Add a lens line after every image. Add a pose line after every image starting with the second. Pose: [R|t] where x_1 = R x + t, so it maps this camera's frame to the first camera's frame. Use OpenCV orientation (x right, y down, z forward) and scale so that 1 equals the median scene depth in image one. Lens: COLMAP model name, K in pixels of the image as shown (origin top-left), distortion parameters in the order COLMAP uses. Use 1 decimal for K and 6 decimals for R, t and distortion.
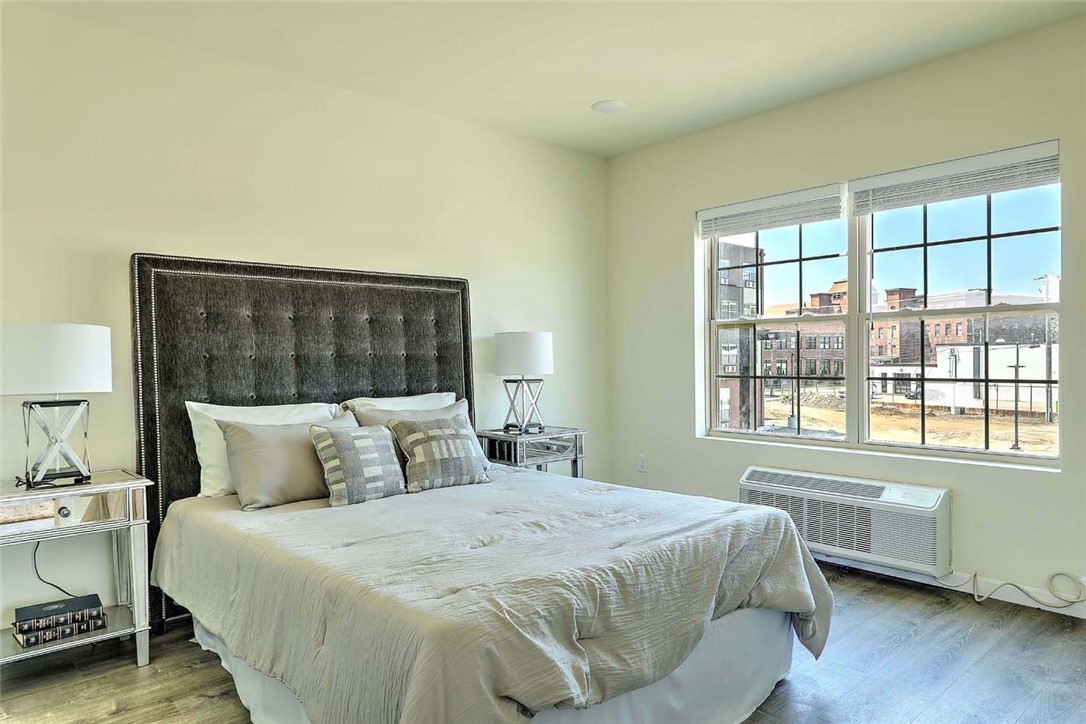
lens RADIAL K [[692.8, 0, 543.2], [0, 692.8, 356.4], [0, 0, 1]] dist [0.012383, -0.002021]
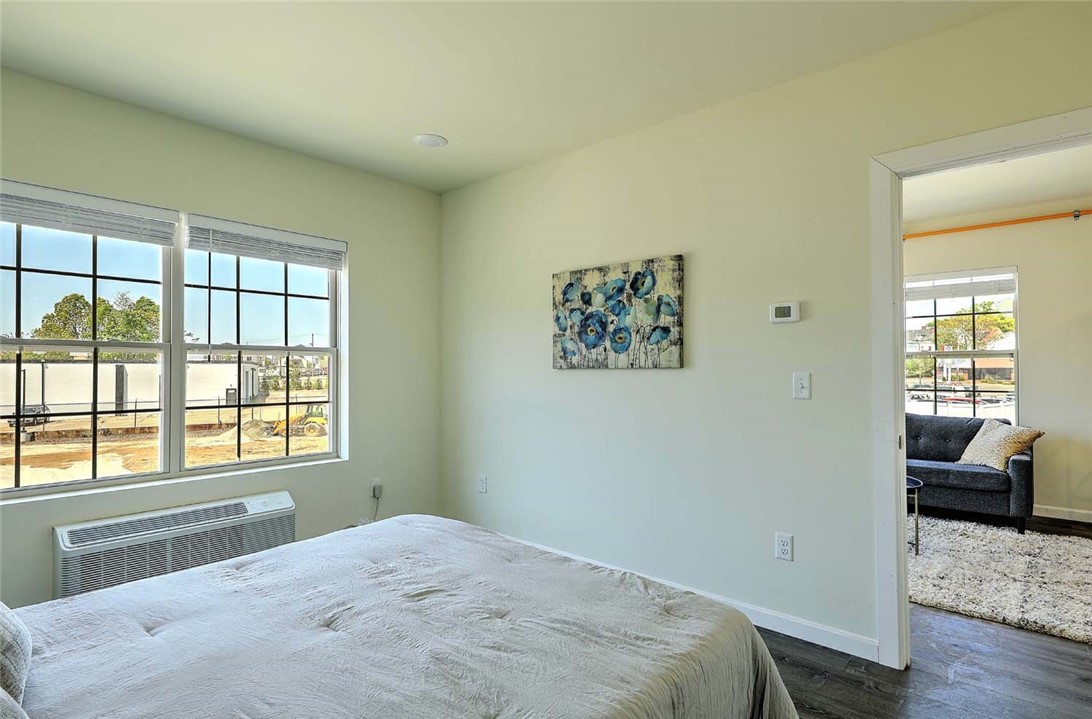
lens RADIAL K [[556.4, 0, 544.1], [0, 556.4, 366.2], [0, 0, 1]] dist [-0.002079, -0.000227]
pose [[-0.108284, 0.023827, 0.993834, -0.429443], [0.004471, 0.999714, -0.023480, -0.007310], [-0.994110, 0.001901, -0.108360, 0.579099]]
